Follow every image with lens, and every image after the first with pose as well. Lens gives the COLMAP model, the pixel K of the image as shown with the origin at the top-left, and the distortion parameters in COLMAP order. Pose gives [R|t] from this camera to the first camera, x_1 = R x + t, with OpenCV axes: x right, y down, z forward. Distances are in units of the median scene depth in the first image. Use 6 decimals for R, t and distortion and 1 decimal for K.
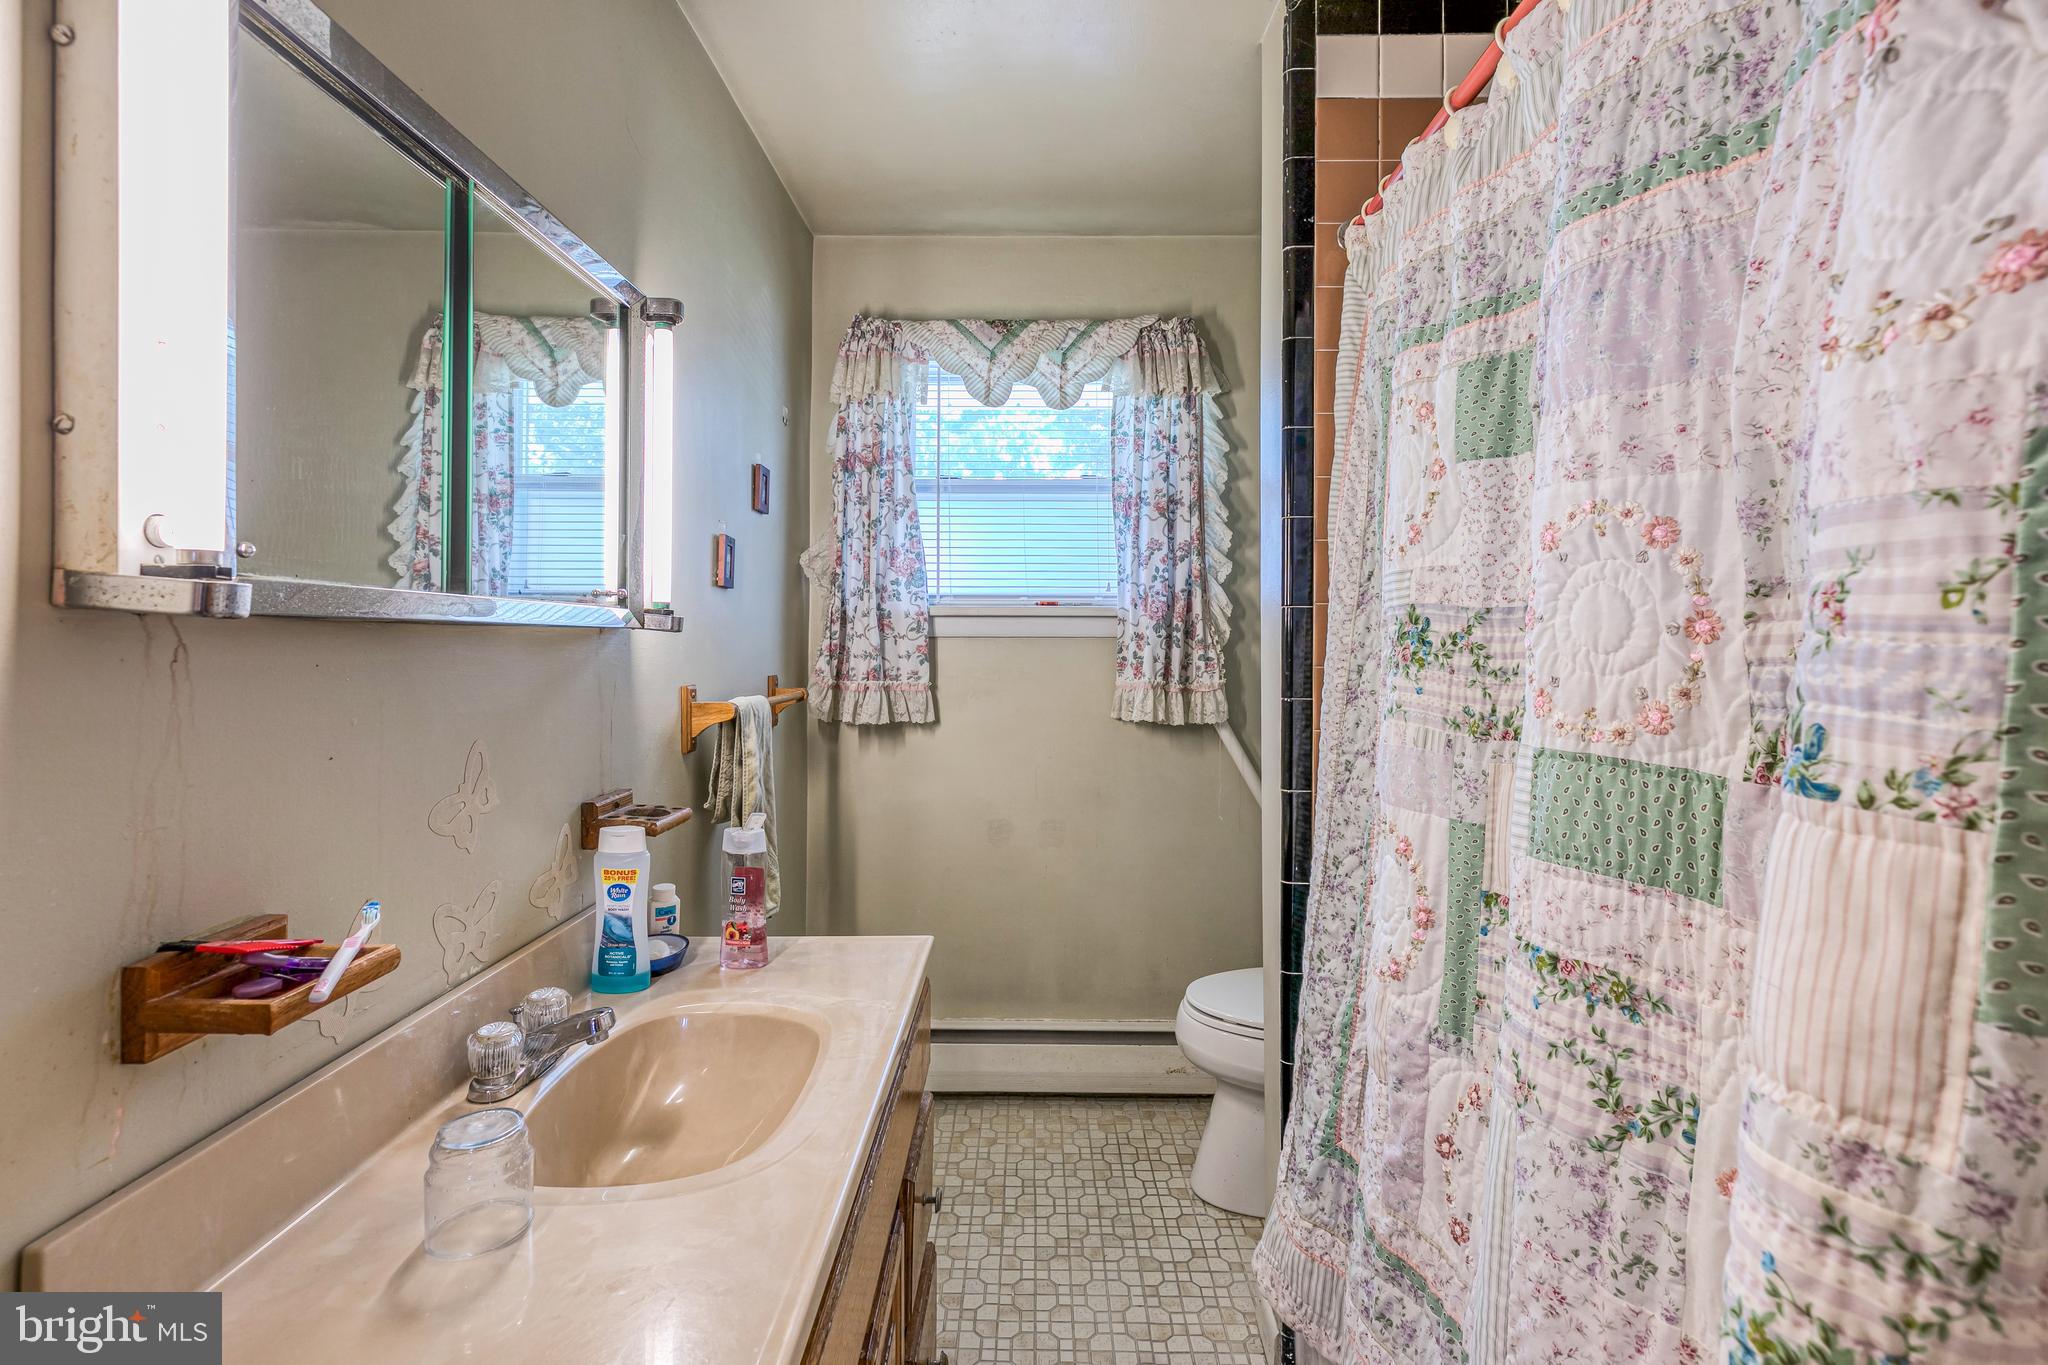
lens RADIAL K [[930.0, 0, 1034.0], [0, 930.0, 671.4], [0, 0, 1]] dist [0.005670, 0.000179]
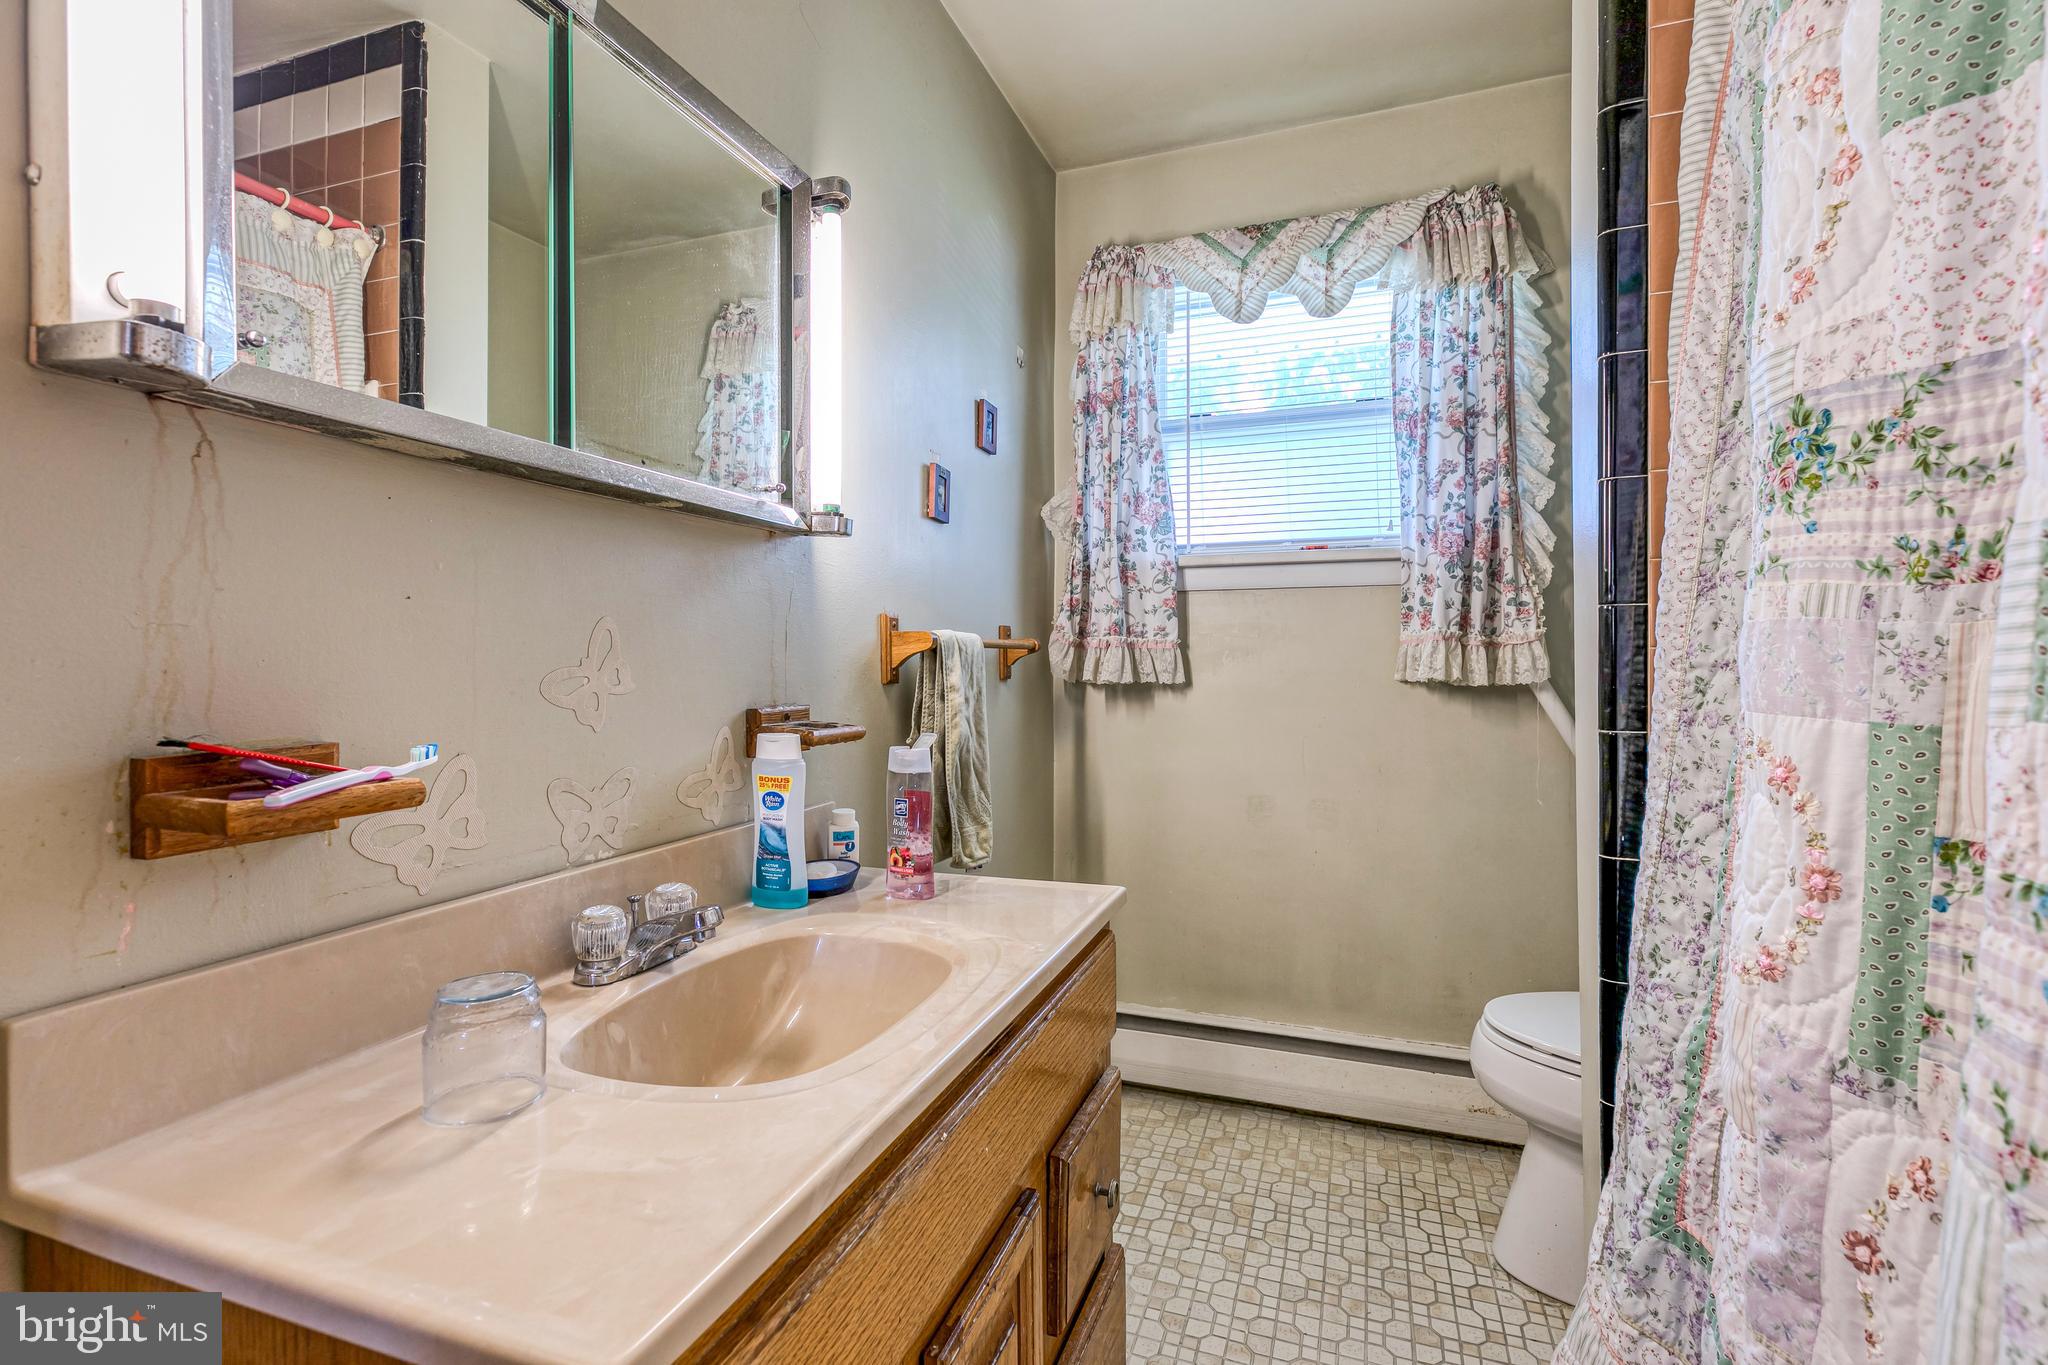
lens RADIAL K [[930.0, 0, 1016.0], [0, 930.0, 674.6], [0, 0, 1]] dist [0.005670, 0.000179]
pose [[0.940112, -0.000664, -0.340865, 0.094436], [-0.001110, 0.999987, -0.005007, 0.098177], [0.340864, 0.005086, 0.940099, 0.168304]]
